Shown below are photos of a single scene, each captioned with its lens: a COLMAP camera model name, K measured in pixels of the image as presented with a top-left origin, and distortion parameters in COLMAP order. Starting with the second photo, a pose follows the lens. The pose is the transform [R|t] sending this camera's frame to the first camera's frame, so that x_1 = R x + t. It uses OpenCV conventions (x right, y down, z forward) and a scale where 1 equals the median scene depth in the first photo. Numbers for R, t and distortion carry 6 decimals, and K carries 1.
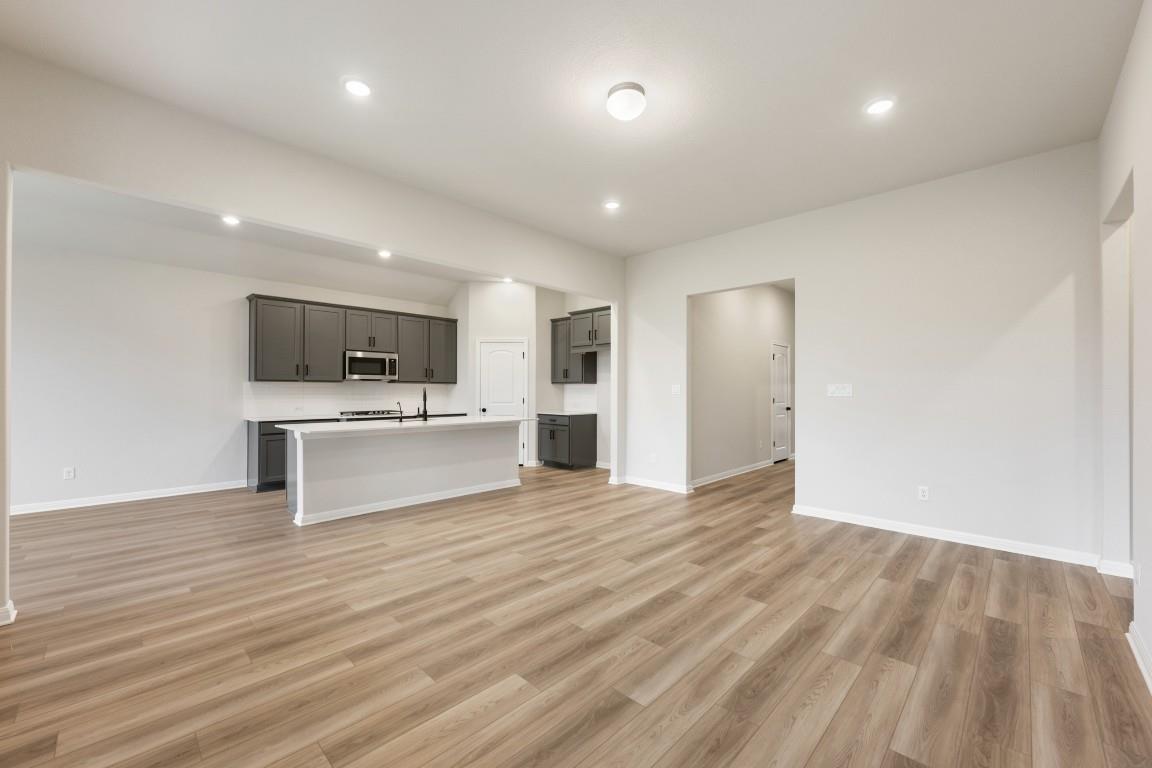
lens RADIAL K [[457.4, 0, 575.3], [0, 457.4, 387.5], [0, 0, 1]] dist [-0.000183, -0.000284]
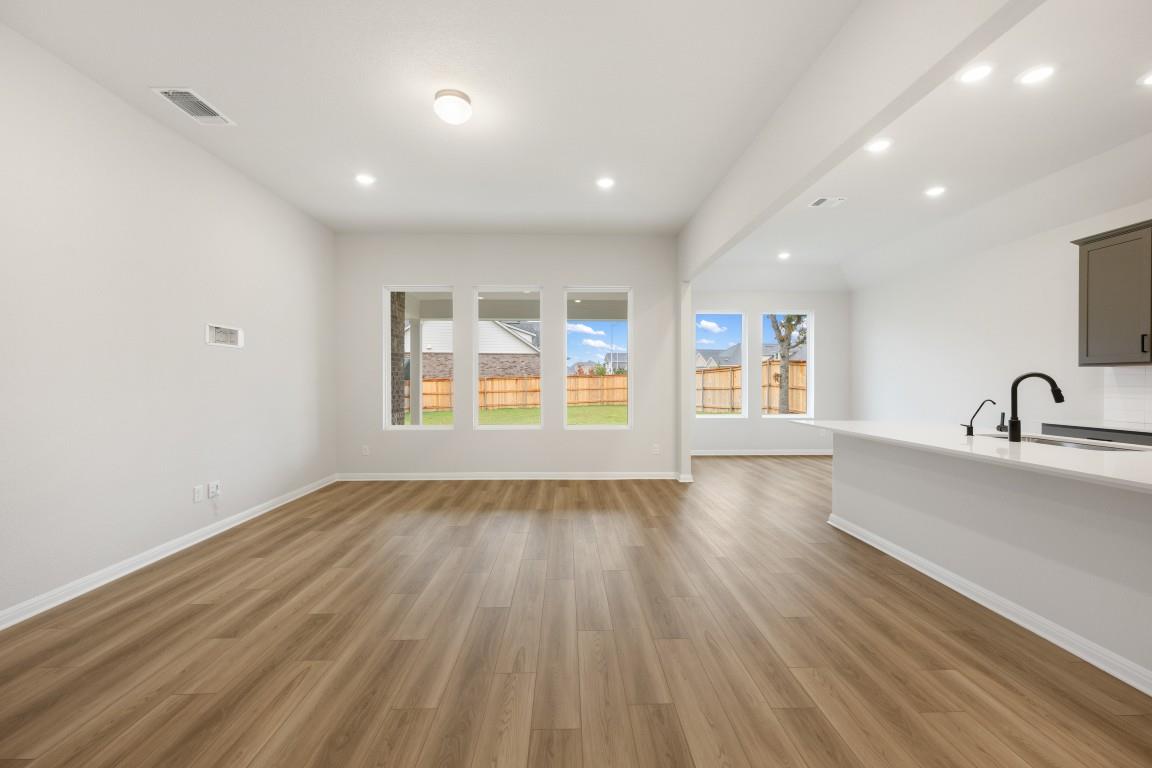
lens RADIAL K [[453.1, 0, 574.1], [0, 453.1, 383.8], [0, 0, 1]] dist [-0.000878, -0.000313]
pose [[-0.701084, 0.002467, -0.713075, 0.551762], [0.004883, 0.999987, -0.001342, 0.016296], [0.713062, -0.004423, -0.701087, 1.608704]]
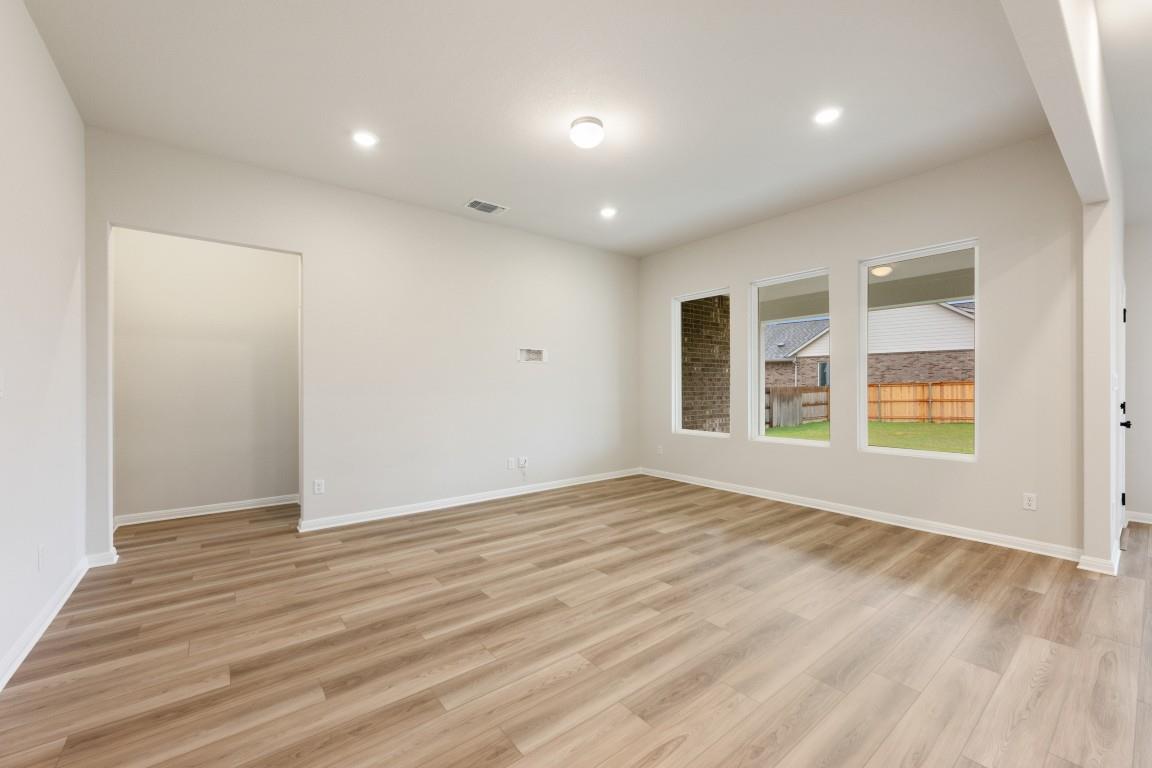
lens RADIAL K [[455.5, 0, 575.6], [0, 455.5, 387.4], [0, 0, 1]] dist [-0.001103, 0.000044]
pose [[-0.991297, -0.000334, 0.131642, -0.008583], [-0.001340, 0.999971, -0.007553, 0.016856], [-0.131636, -0.007664, -0.991269, 1.771035]]
